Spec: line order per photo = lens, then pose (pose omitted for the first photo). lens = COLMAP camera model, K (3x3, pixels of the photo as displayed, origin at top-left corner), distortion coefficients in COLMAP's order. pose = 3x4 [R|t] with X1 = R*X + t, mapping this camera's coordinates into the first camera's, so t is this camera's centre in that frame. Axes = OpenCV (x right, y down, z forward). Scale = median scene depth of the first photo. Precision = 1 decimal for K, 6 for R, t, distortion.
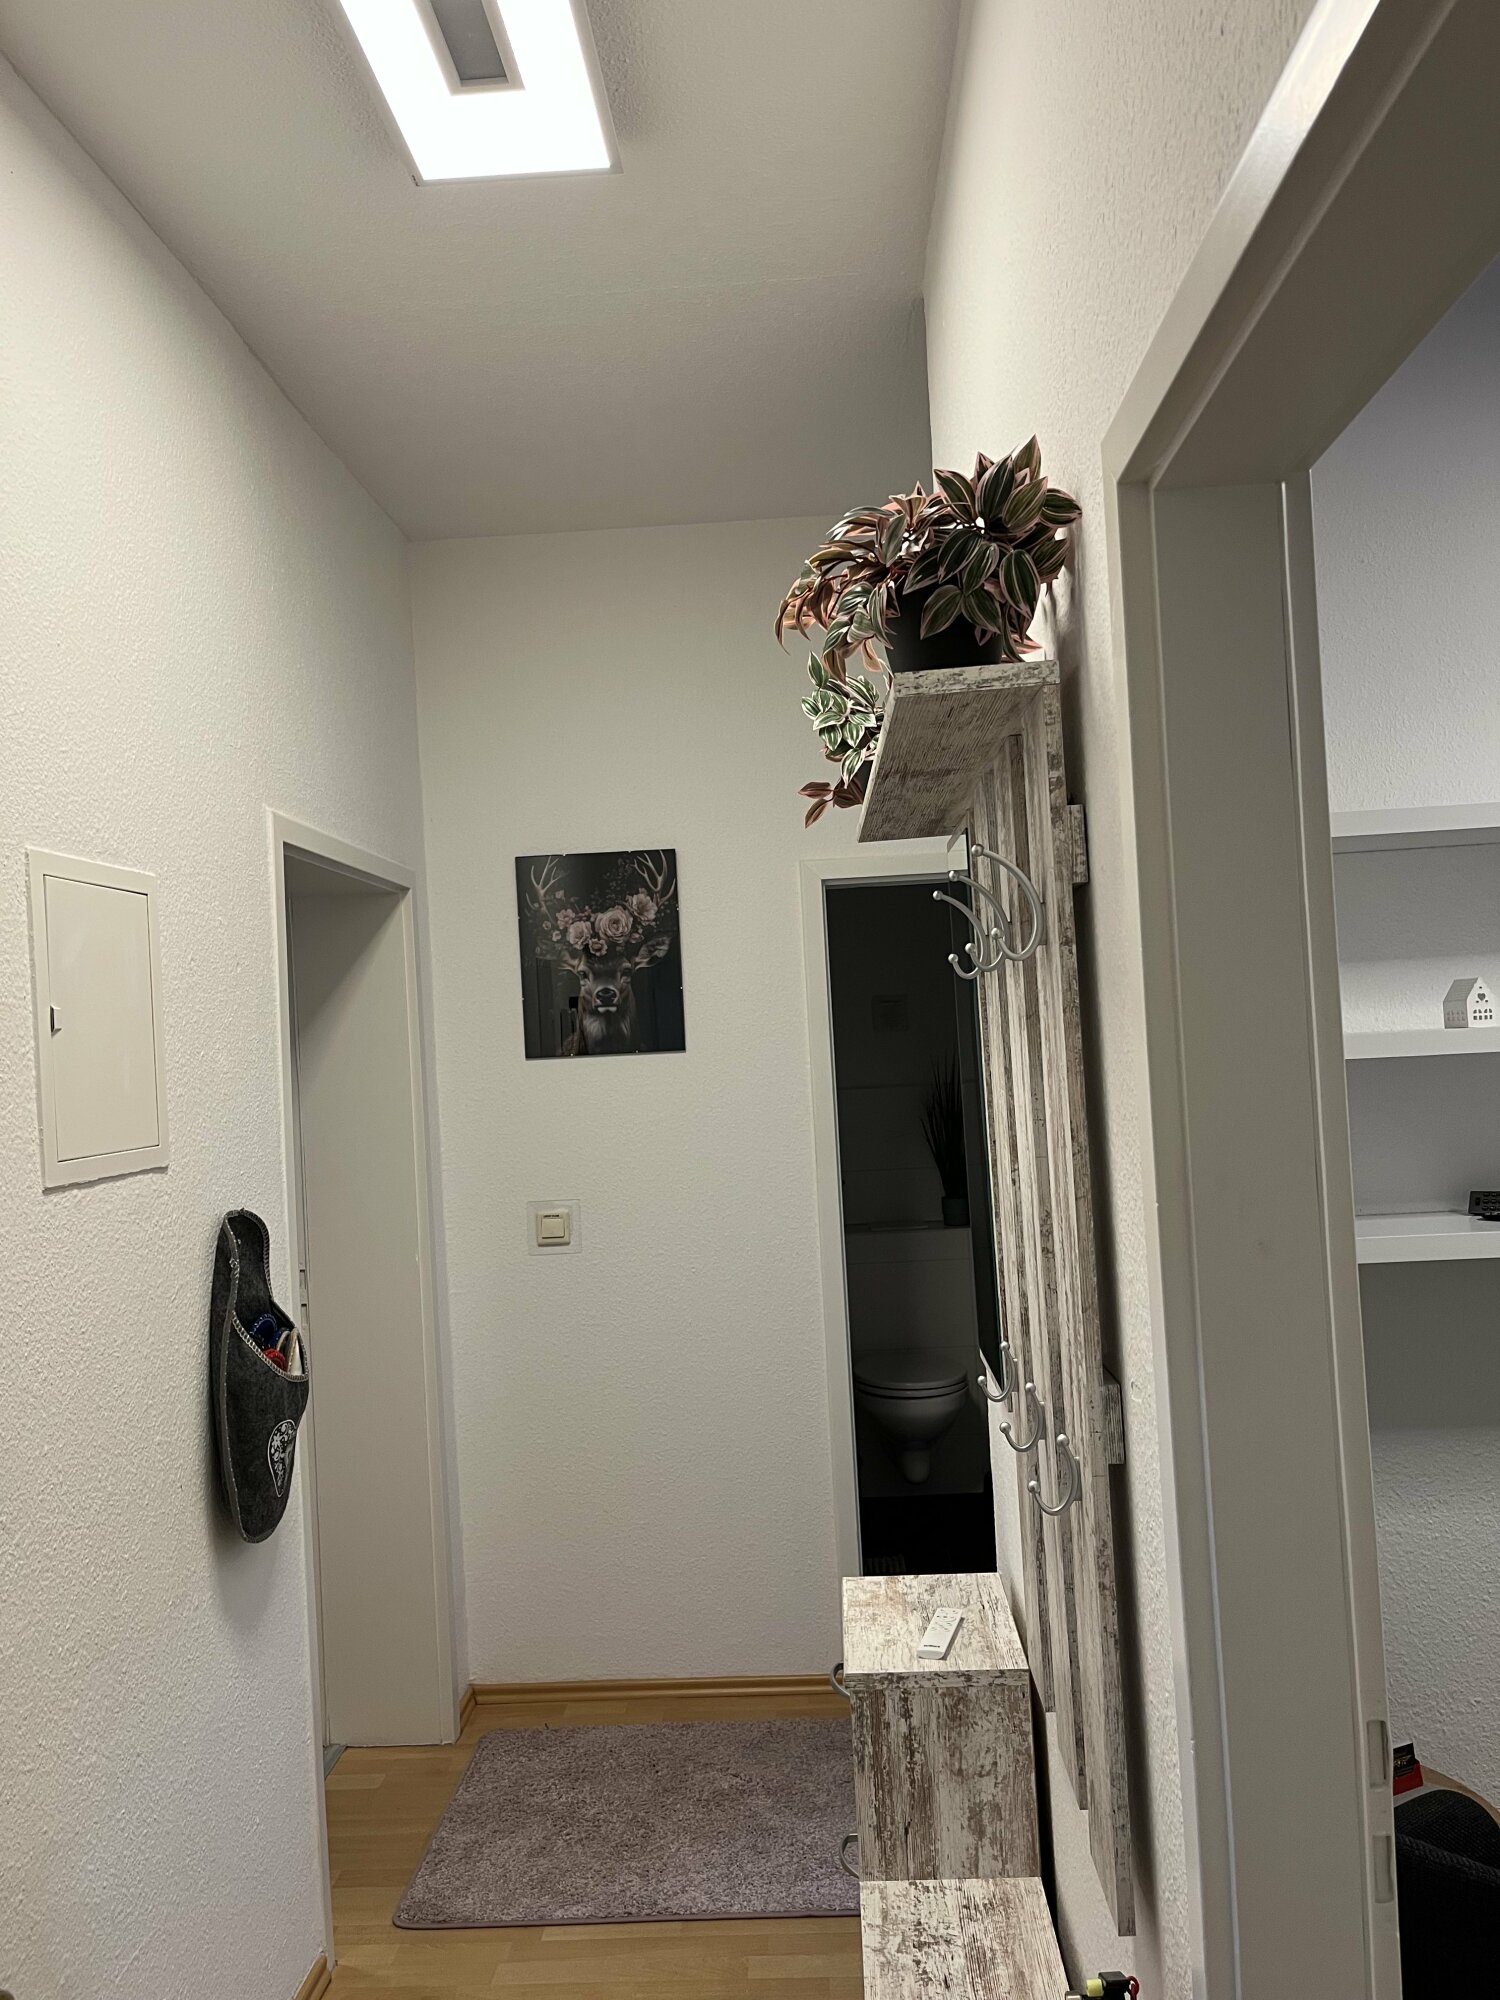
lens RADIAL K [[1521.8, 0, 750.6], [0, 1521.8, 1025.7], [0, 0, 1]] dist [0.116385, -0.140390]
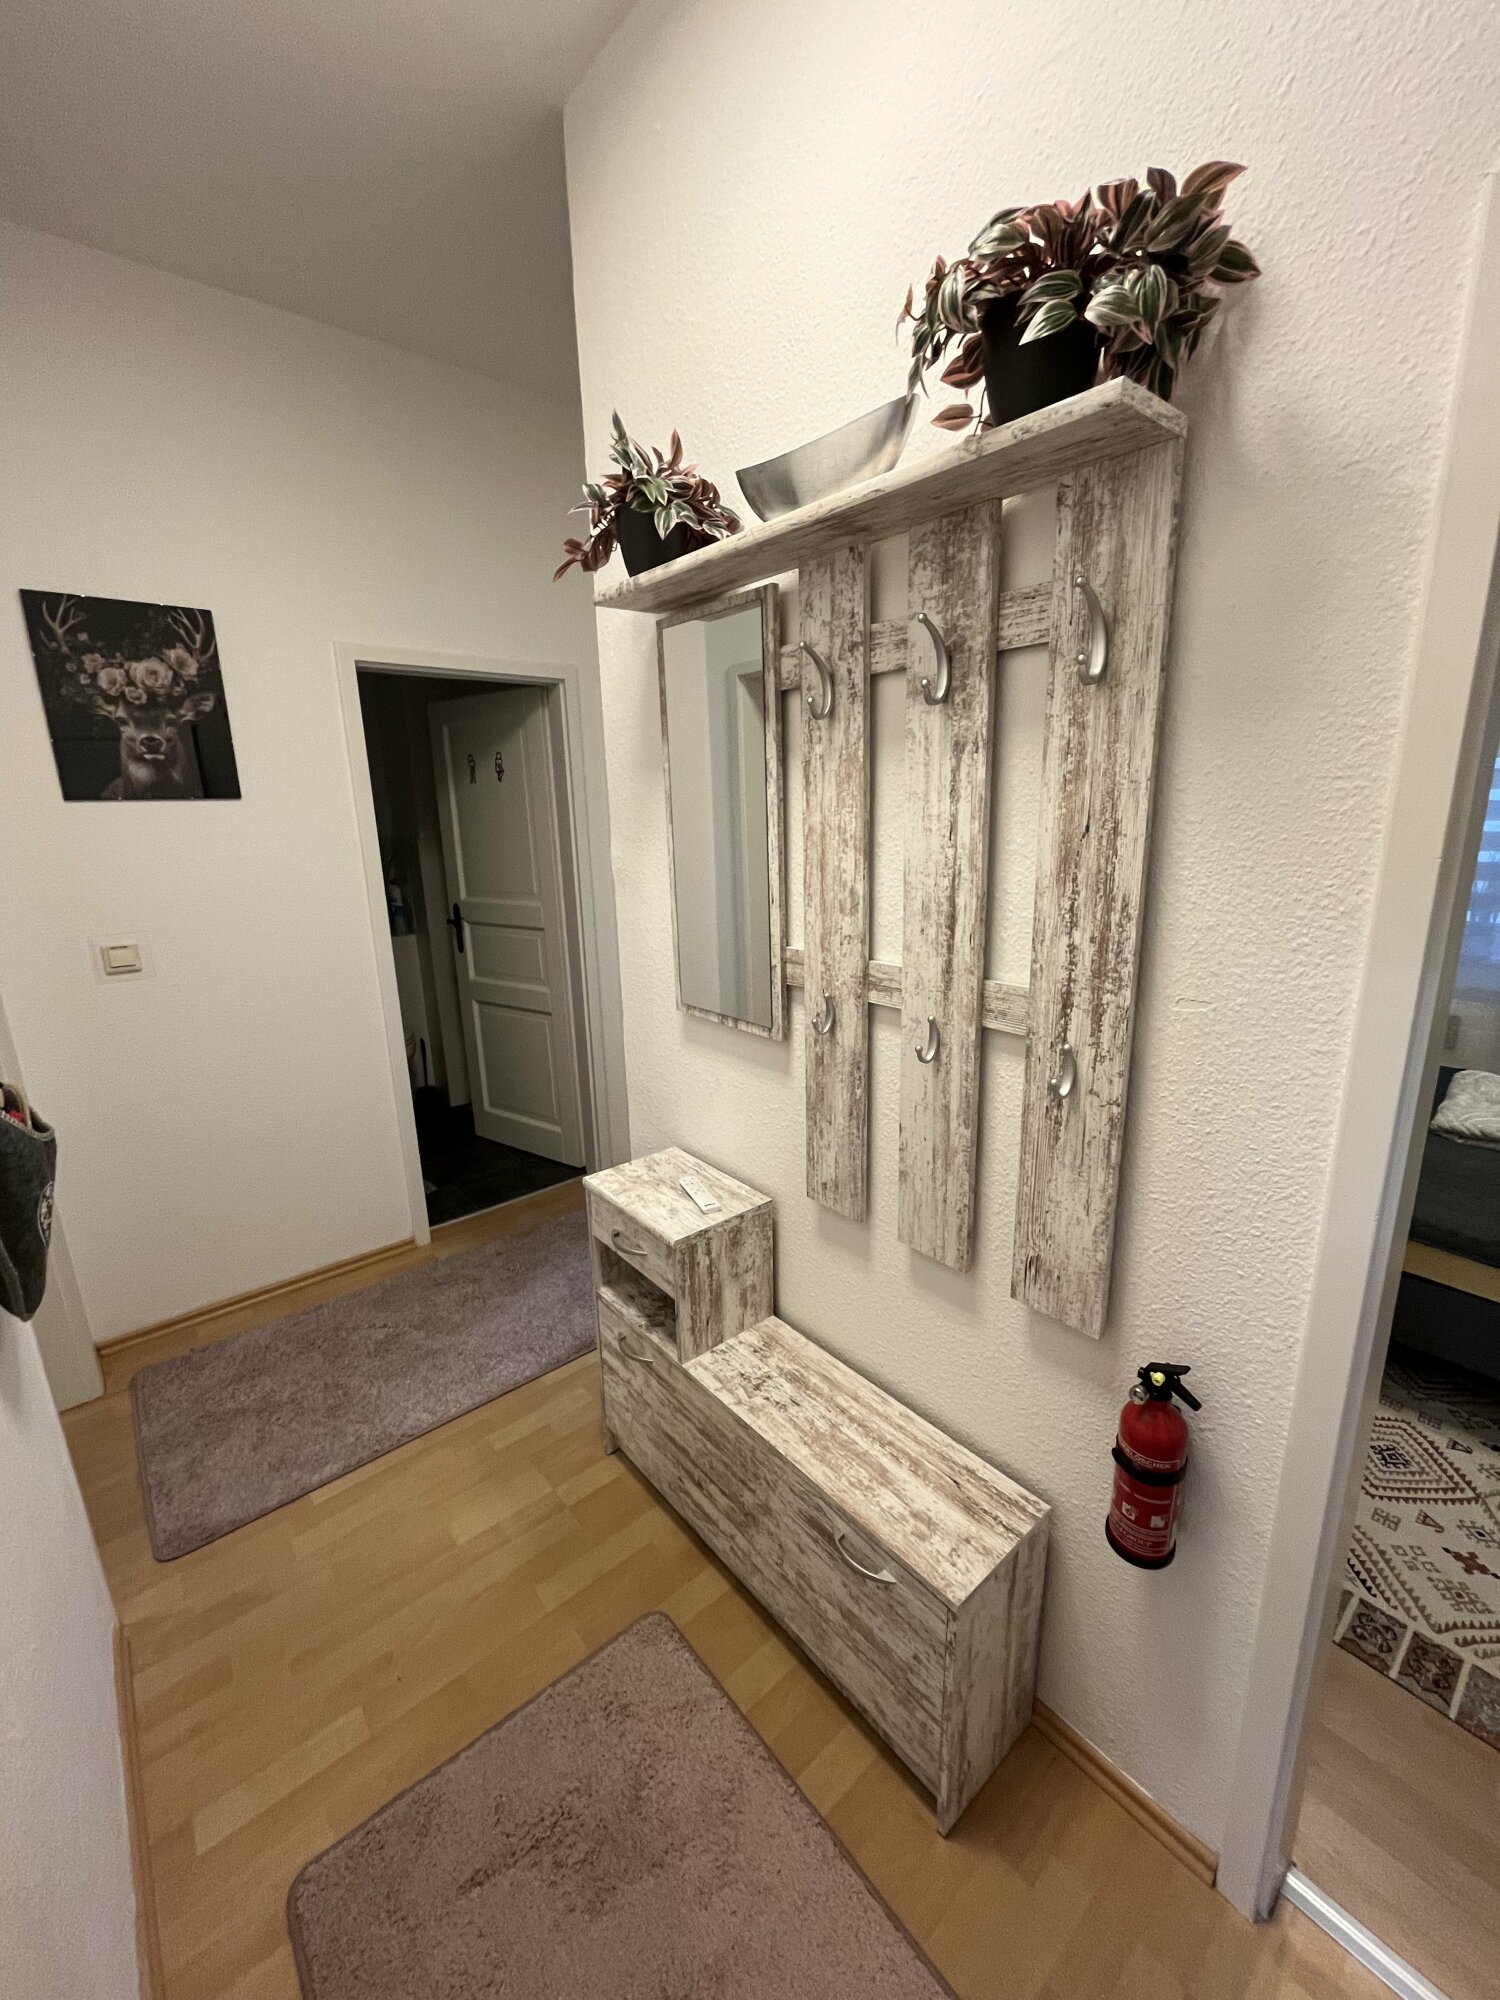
lens RADIAL K [[809.2, 0, 753.0], [0, 809.2, 1004.2], [0, 0, 1]] dist [-0.001960, -0.000689]
pose [[0.727769, -0.129980, 0.673392, -0.195500], [-0.021661, 0.977030, 0.212000, 0.030714], [-0.685480, -0.168873, 0.708237, 0.264358]]
